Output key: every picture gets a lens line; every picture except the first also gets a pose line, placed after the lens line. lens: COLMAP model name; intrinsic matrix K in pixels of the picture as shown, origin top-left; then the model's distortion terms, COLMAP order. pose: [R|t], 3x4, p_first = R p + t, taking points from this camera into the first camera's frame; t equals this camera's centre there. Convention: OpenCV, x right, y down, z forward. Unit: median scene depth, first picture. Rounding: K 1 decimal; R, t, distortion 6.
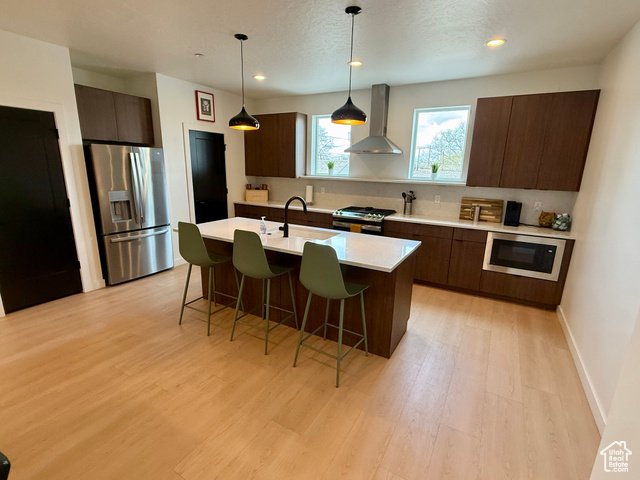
lens RADIAL K [[310.8, 0, 319.5], [0, 310.8, 241.3], [0, 0, 1]] dist [0.000388, 0.001605]
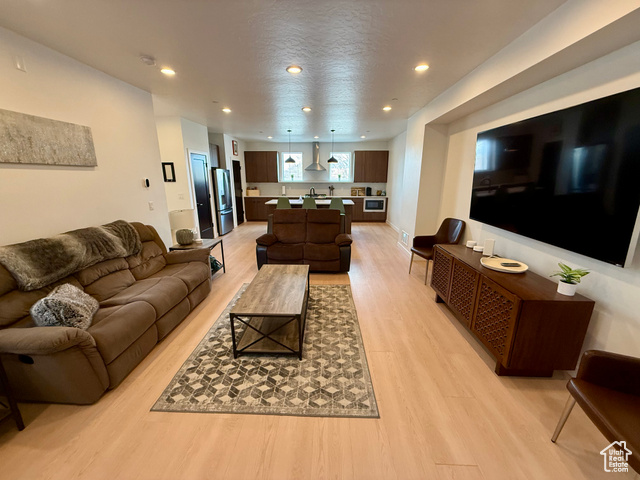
lens RADIAL K [[255.6, 0, 316.9], [0, 255.6, 241.2], [0, 0, 1]] dist [0.002644, 0.000075]
pose [[0.885803, -0.136340, 0.443580, -0.851124], [0.128686, 0.990548, 0.047480, 0.177675], [-0.445861, 0.015024, 0.894976, -0.824230]]
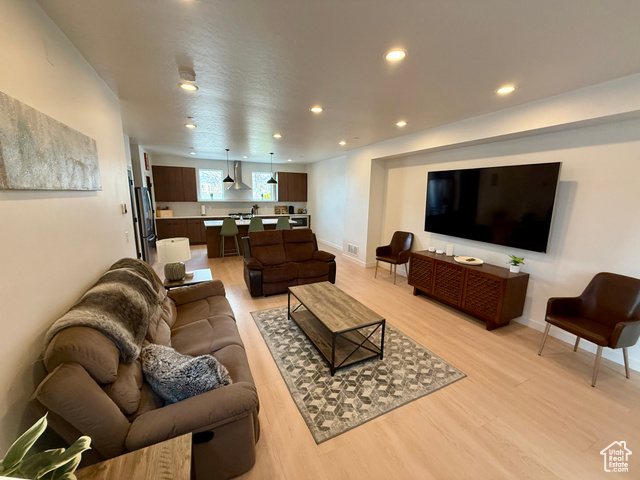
lens RADIAL K [[255.6, 0, 319.0], [0, 255.6, 241.1], [0, 0, 1]] dist [0.002644, 0.000075]
pose [[0.564291, -0.166159, 0.808682, -1.231661], [0.192297, 0.979048, 0.066981, 0.086646], [-0.802868, 0.117711, 0.584420, -0.600343]]
